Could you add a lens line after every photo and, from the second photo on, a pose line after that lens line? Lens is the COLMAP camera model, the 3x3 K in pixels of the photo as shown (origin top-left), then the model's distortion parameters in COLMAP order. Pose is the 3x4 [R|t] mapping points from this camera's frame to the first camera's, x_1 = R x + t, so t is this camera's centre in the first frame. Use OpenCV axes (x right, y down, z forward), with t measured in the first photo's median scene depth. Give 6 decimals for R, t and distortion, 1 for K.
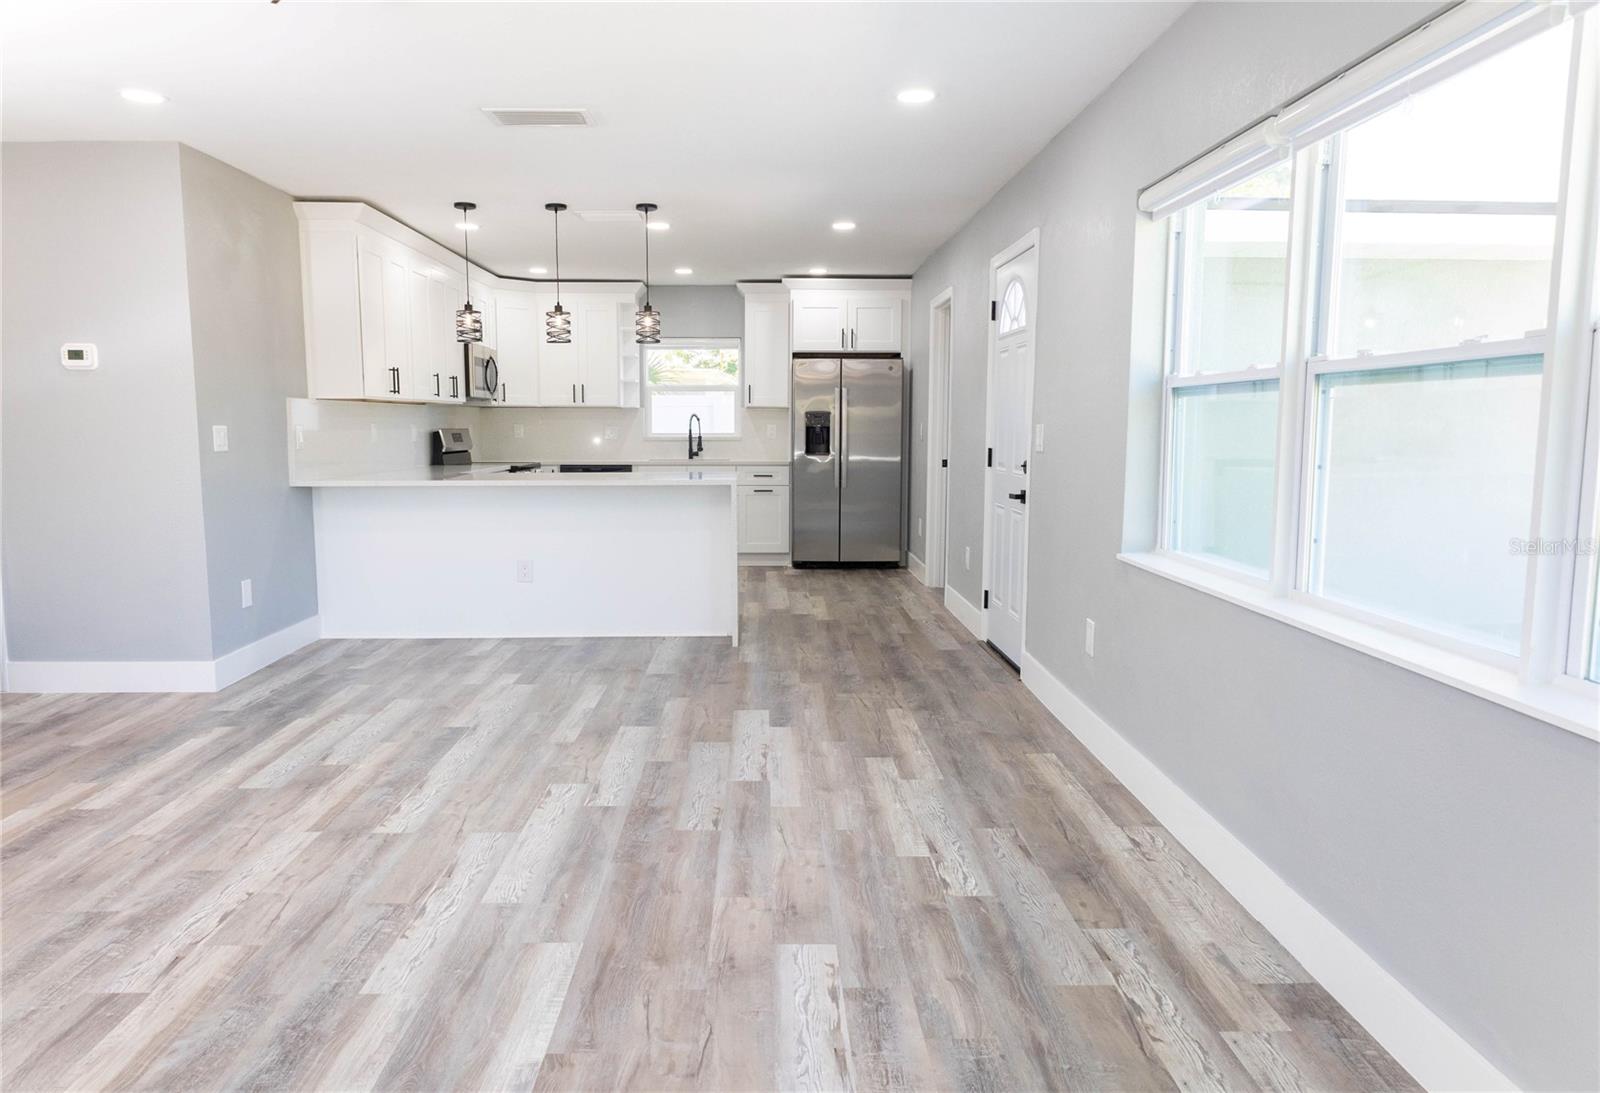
lens RADIAL K [[1073.8, 0, 784.4], [0, 1073.8, 551.1], [0, 0, 1]] dist [-0.002525, -0.002600]
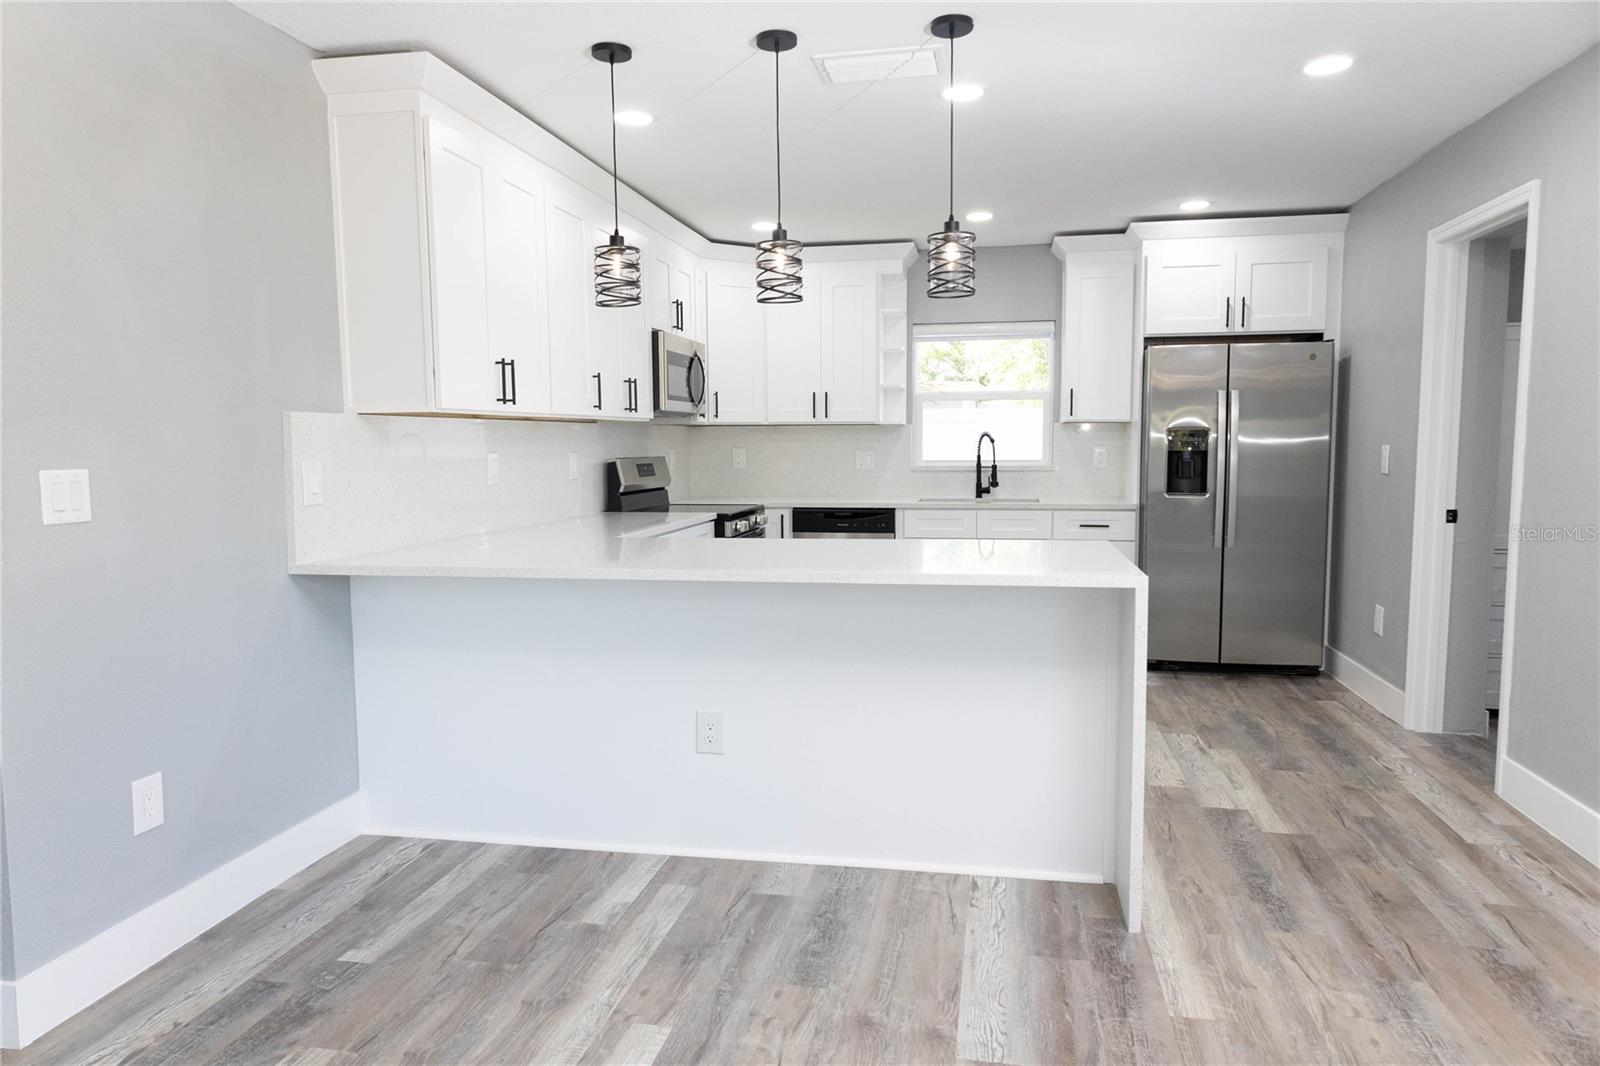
lens RADIAL K [[1038.6, 0, 800.0], [0, 1038.6, 533.0], [0, 0, 1]] dist [-0.000341, 0.001083]
pose [[0.977511, 0.011380, -0.210575, -0.063327], [-0.017536, 0.999471, -0.027389, -0.046195], [0.210152, 0.030466, 0.977194, 0.350633]]
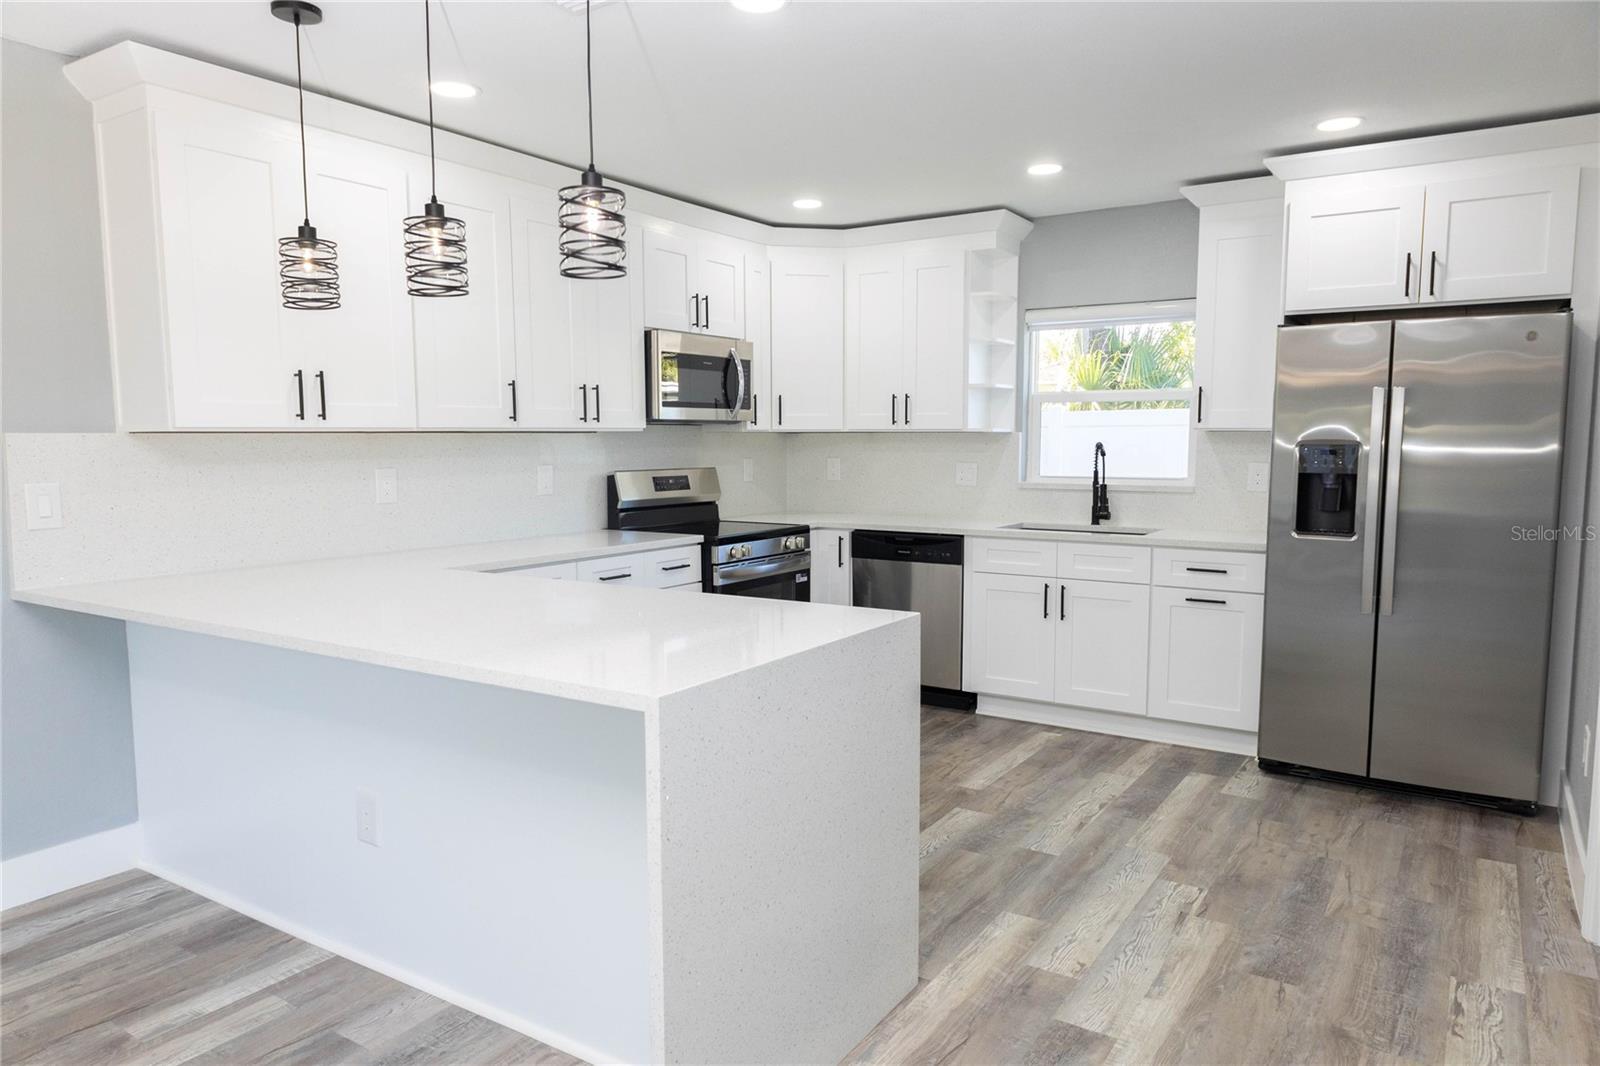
lens RADIAL K [[1043.6, 0, 800.0], [0, 1043.6, 533.0], [0, 0, 1]] dist [0.008307, 0.003464]
pose [[0.827025, 0.049449, -0.559986, 0.095466], [-0.064209, 0.997914, -0.006709, -0.073629], [0.558486, 0.041505, 0.828475, 0.510794]]
